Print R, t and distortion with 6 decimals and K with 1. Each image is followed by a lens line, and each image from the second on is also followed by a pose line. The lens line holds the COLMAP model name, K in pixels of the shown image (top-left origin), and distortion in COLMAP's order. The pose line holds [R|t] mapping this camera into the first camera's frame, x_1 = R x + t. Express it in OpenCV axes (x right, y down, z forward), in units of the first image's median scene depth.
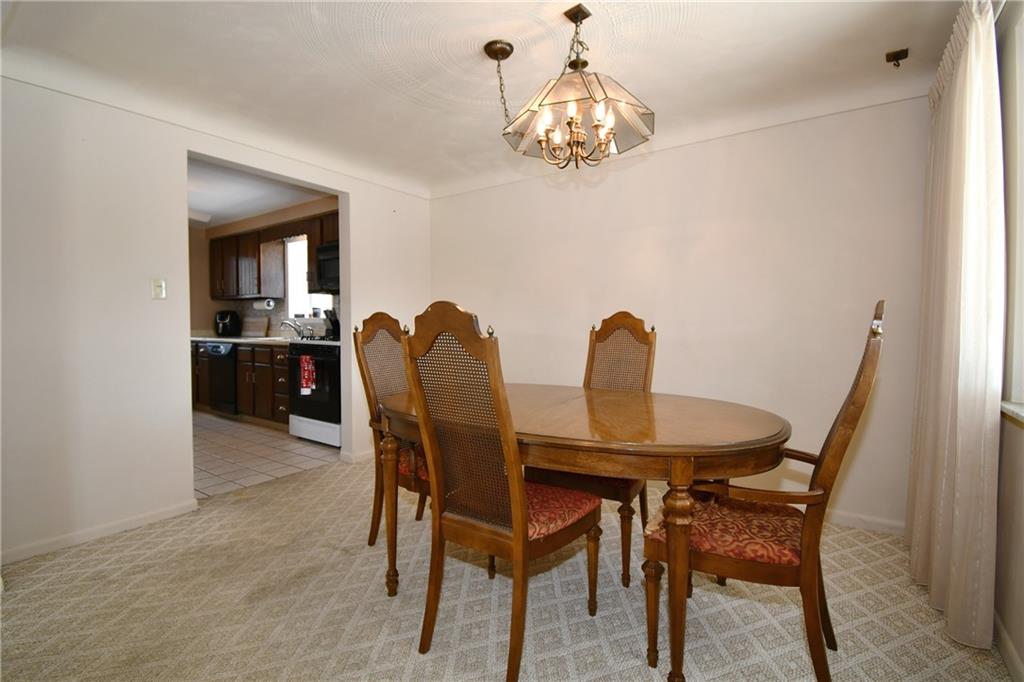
lens RADIAL K [[460.0, 0, 504.2], [0, 460.0, 341.2], [0, 0, 1]] dist [0.030767, -0.024648]
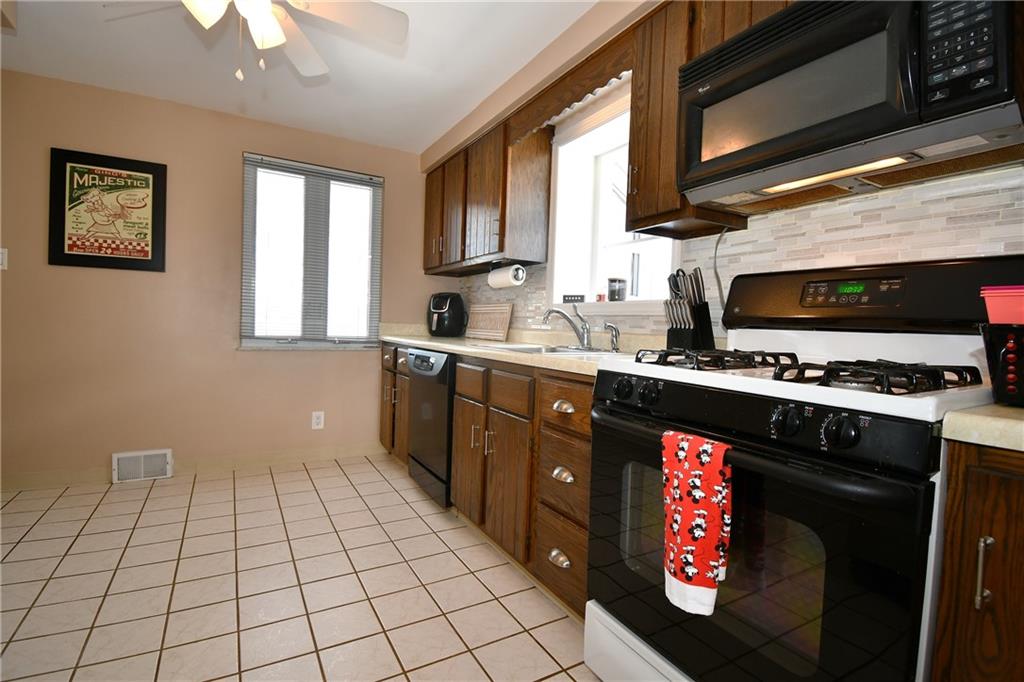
lens RADIAL K [[460.0, 0, 504.2], [0, 460.0, 341.2], [0, 0, 1]] dist [0.030767, -0.024648]
pose [[0.906014, 0.042527, -0.421105, -0.312013], [-0.046152, 0.998933, 0.001585, -0.009908], [0.420723, 0.017999, 0.907011, 0.553623]]
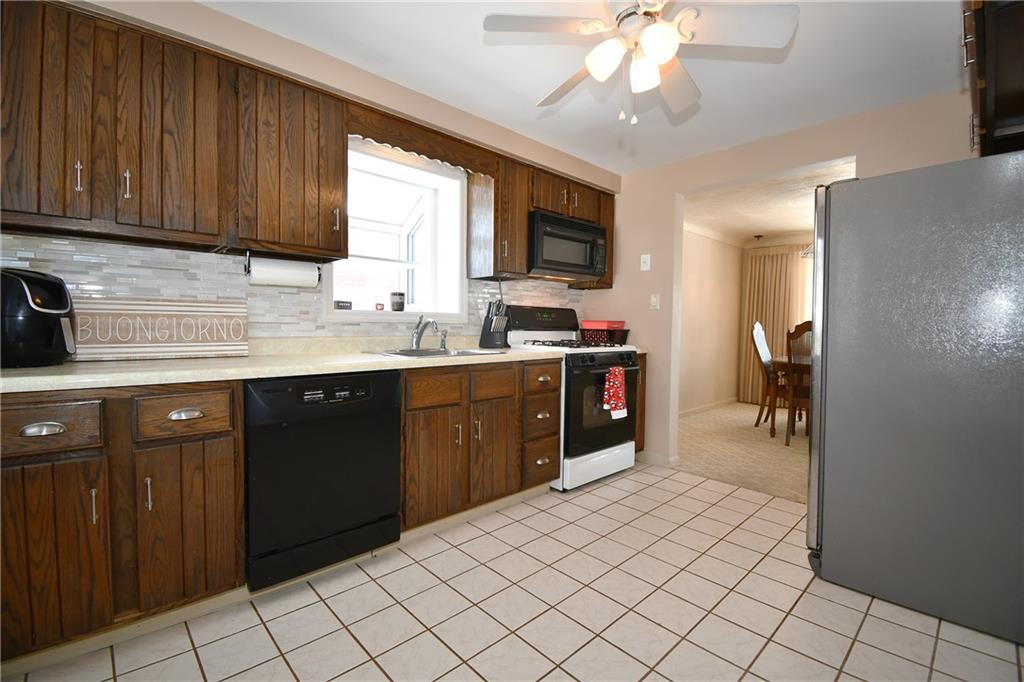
lens RADIAL K [[460.0, 0, 504.2], [0, 460.0, 341.2], [0, 0, 1]] dist [0.030767, -0.024648]
pose [[0.227207, -0.033977, 0.973254, -0.880159], [0.026780, 0.999231, 0.028632, -0.027891], [-0.973478, 0.019558, 0.227942, 0.743492]]
